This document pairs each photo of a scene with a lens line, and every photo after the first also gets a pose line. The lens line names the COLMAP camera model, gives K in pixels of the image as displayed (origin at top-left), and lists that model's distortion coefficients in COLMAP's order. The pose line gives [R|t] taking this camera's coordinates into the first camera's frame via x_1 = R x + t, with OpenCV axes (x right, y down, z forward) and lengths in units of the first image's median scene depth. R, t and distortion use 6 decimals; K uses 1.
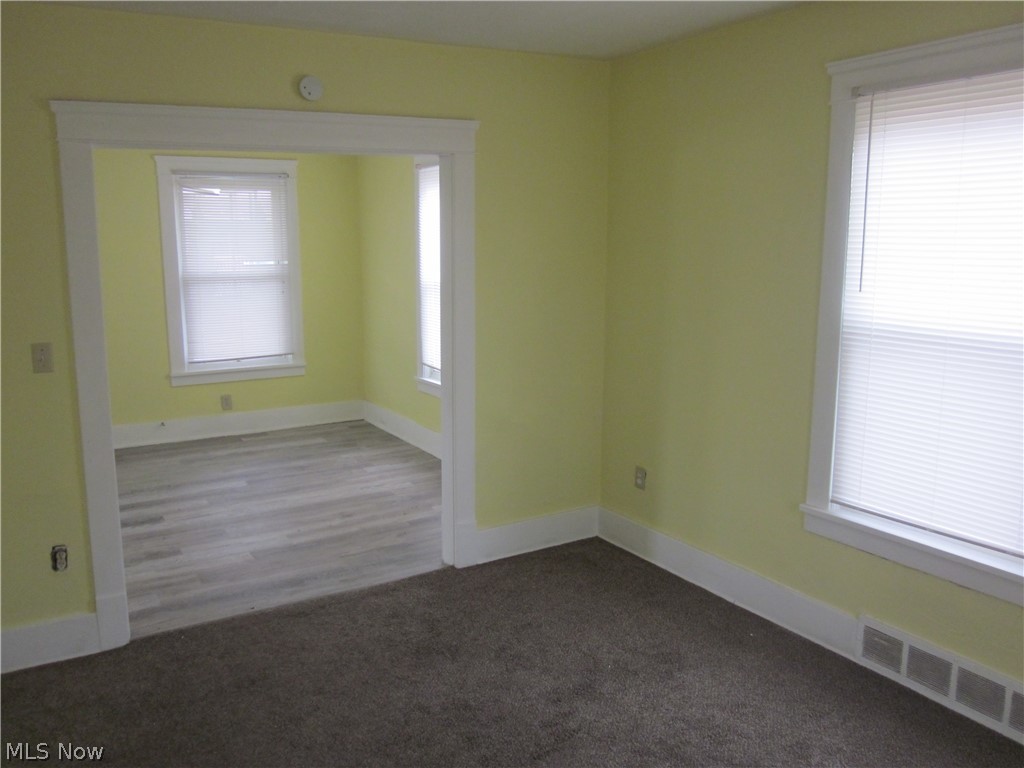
lens RADIAL K [[850.9, 0, 512.0], [0, 850.9, 384.0], [0, 0, 1]] dist [-0.044816, 0.016524]
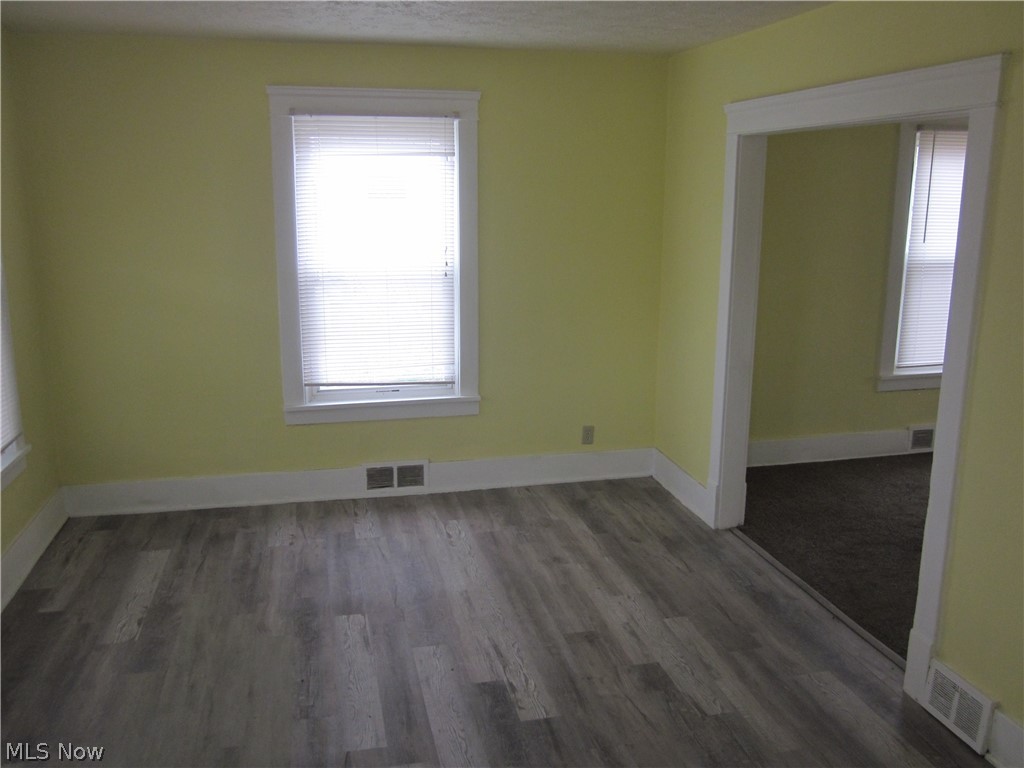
lens RADIAL K [[850.9, 0, 512.0], [0, 850.9, 384.0], [0, 0, 1]] dist [-0.044816, 0.016524]
pose [[0.295199, -0.196883, 0.934930, -0.987390], [0.159549, 0.974956, 0.154935, -0.147178], [-0.942020, 0.103431, 0.319218, 0.818365]]
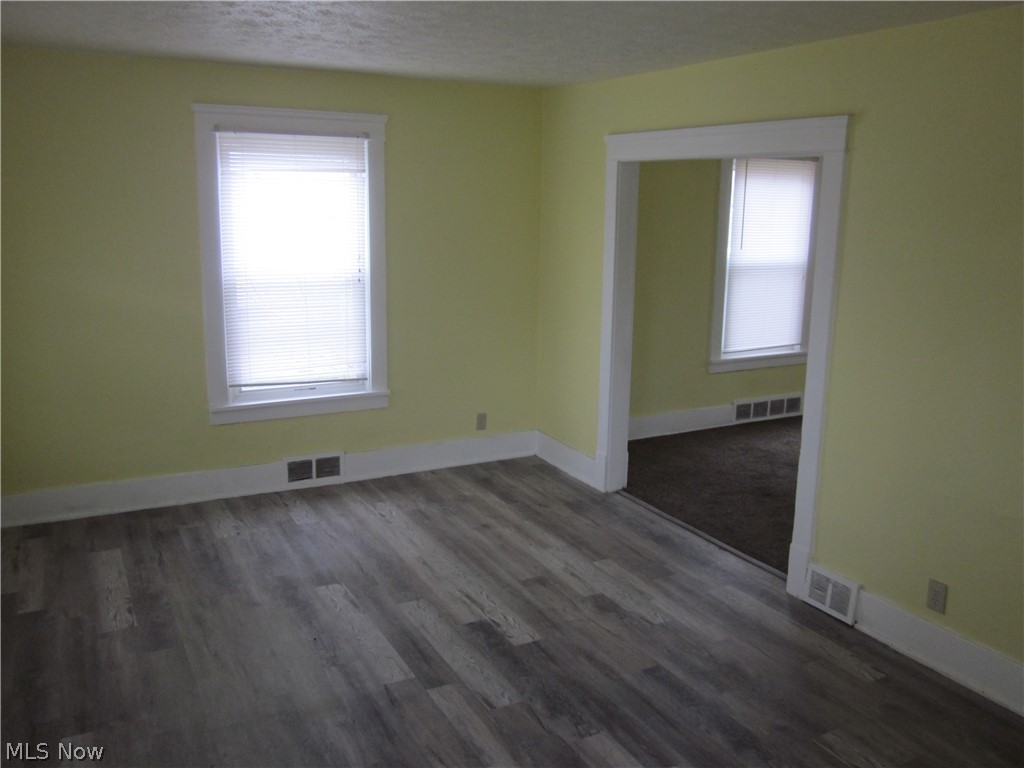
lens RADIAL K [[850.9, 0, 512.0], [0, 850.9, 384.0], [0, 0, 1]] dist [-0.044816, 0.016524]
pose [[0.035219, -0.196771, 0.979817, -1.140712], [0.157150, 0.969318, 0.189014, -0.176069], [-0.986947, 0.147321, 0.065060, 0.949166]]
